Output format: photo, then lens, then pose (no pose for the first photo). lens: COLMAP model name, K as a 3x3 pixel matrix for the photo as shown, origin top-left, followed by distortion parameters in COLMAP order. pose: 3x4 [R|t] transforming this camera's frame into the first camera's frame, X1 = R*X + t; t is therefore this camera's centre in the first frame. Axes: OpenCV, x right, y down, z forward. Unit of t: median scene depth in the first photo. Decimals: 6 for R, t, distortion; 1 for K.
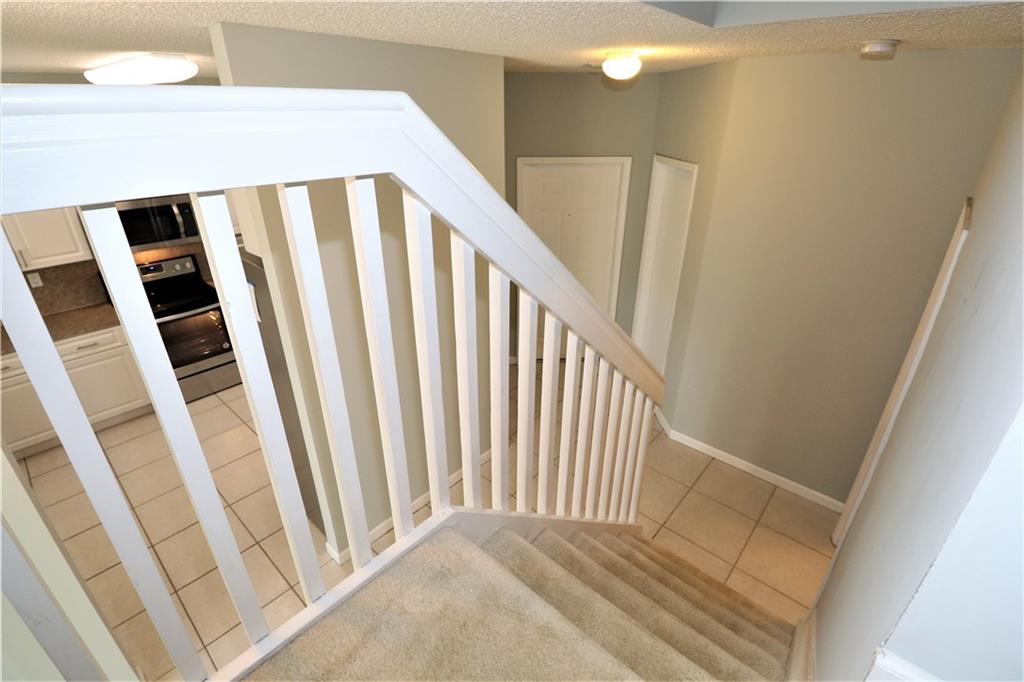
lens RADIAL K [[473.3, 0, 512.0], [0, 473.3, 341.0], [0, 0, 1]] dist [-0.016406, -0.000275]
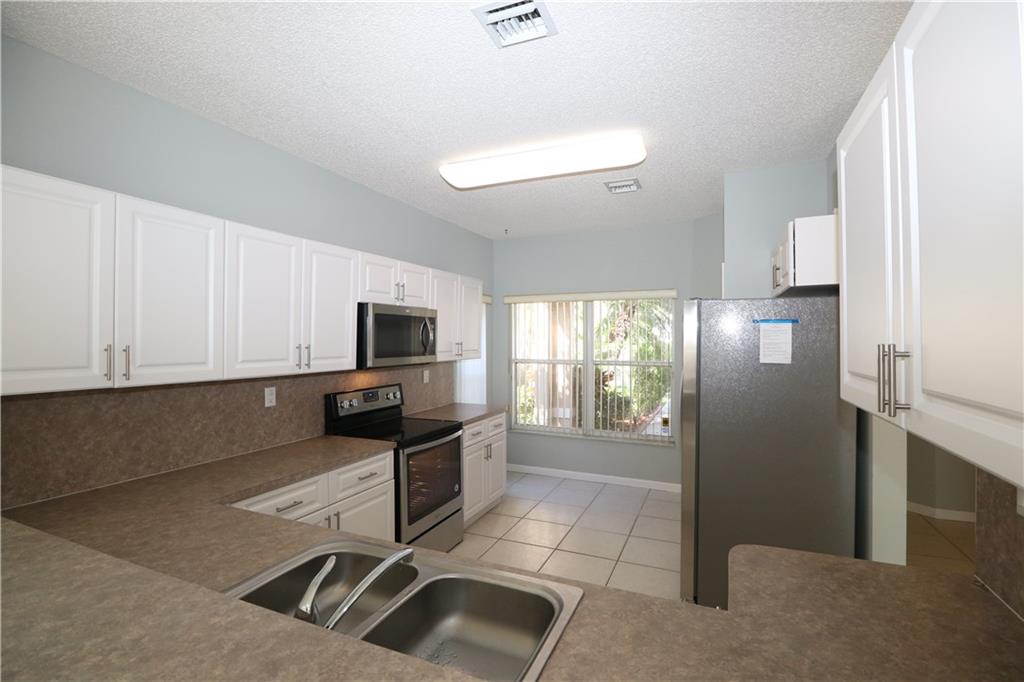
lens RADIAL K [[469.0, 0, 512.0], [0, 469.0, 341.0], [0, 0, 1]] dist [-0.000576, -0.000080]
pose [[0.951085, -0.005546, 0.308879, -0.832564], [0.140451, 0.898294, -0.416342, 0.140748], [-0.275155, 0.439359, 0.855134, 0.209459]]
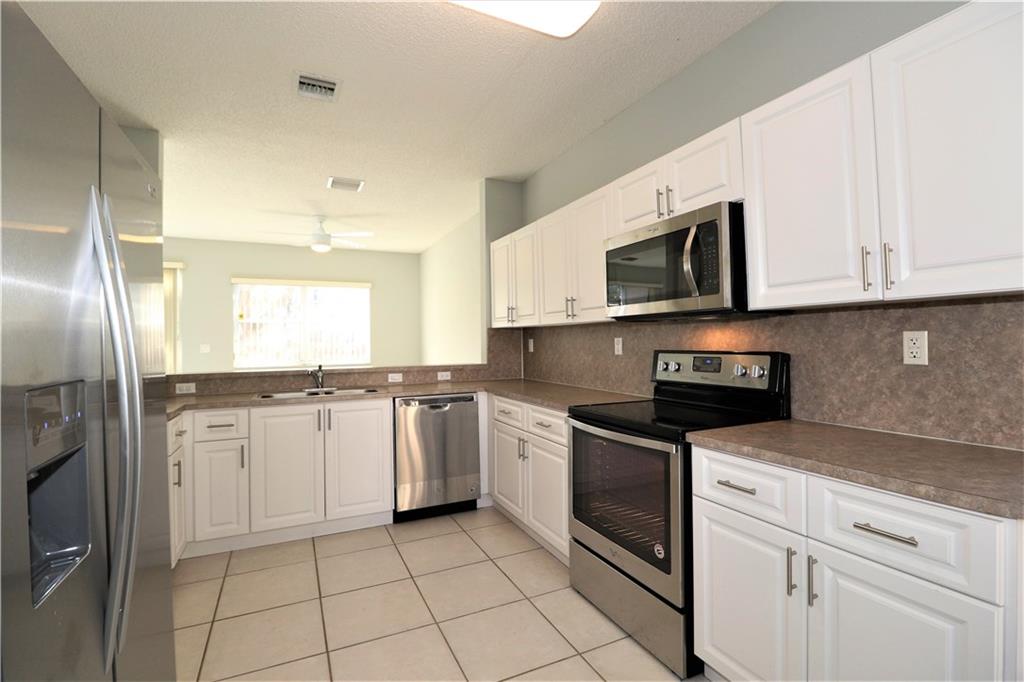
lens RADIAL K [[459.1, 0, 512.0], [0, 459.1, 341.0], [0, 0, 1]] dist [-0.057567, -0.000118]
pose [[-0.385528, 0.010463, -0.922637, -0.217405], [-0.388772, 0.905001, 0.172713, -0.190316], [0.836794, 0.425281, -0.344836, 1.039032]]
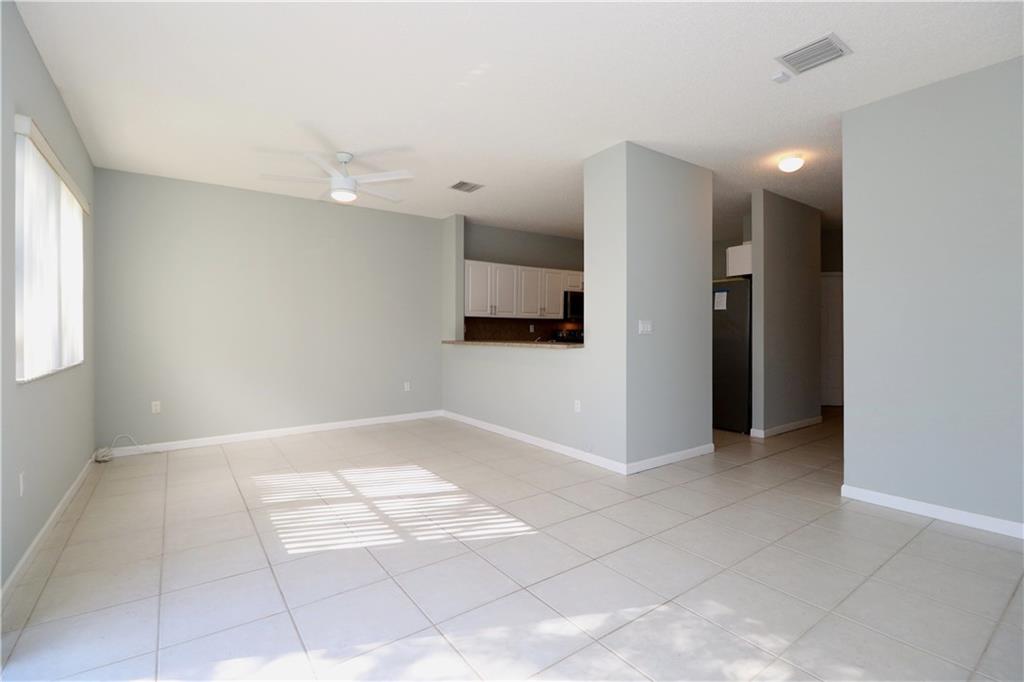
lens RADIAL K [[469.0, 0, 512.0], [0, 469.0, 341.0], [0, 0, 1]] dist [-0.000576, -0.000080]
pose [[0.977055, 0.001089, -0.212985, -0.648236], [-0.090627, 0.907071, -0.411106, 0.667871], [0.192745, 0.420976, 0.886357, -0.658788]]
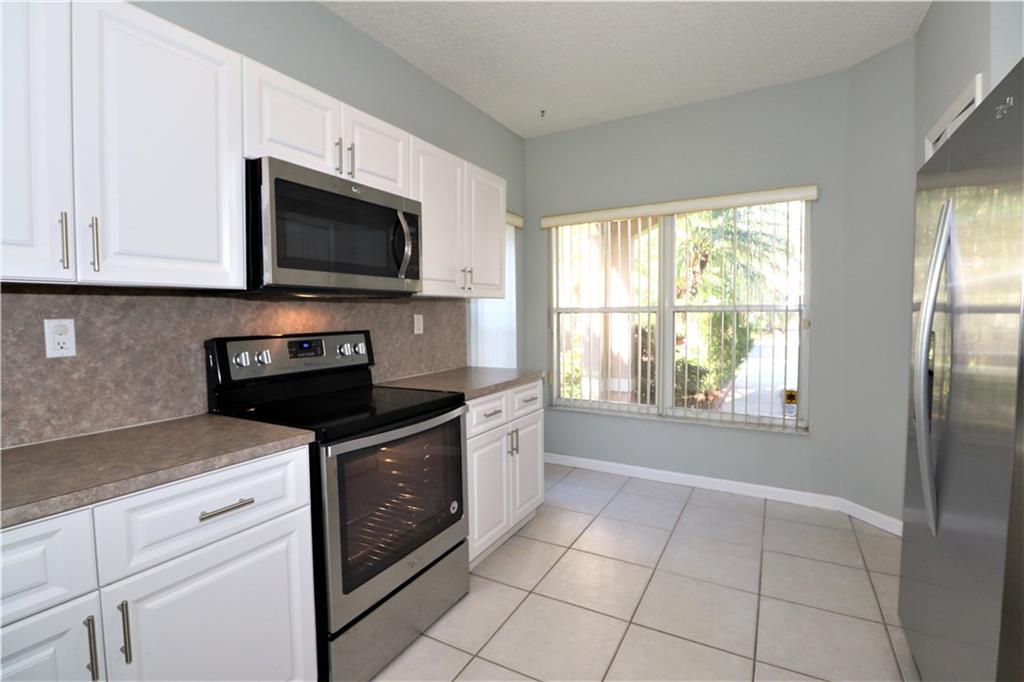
lens RADIAL K [[473.3, 0, 512.0], [0, 473.3, 341.0], [0, 0, 1]] dist [-0.016406, -0.000275]
pose [[0.975452, -0.025779, 0.218697, -0.709721], [0.109487, 0.918452, -0.380078, 0.045336], [-0.191065, 0.394692, 0.898728, 0.563898]]
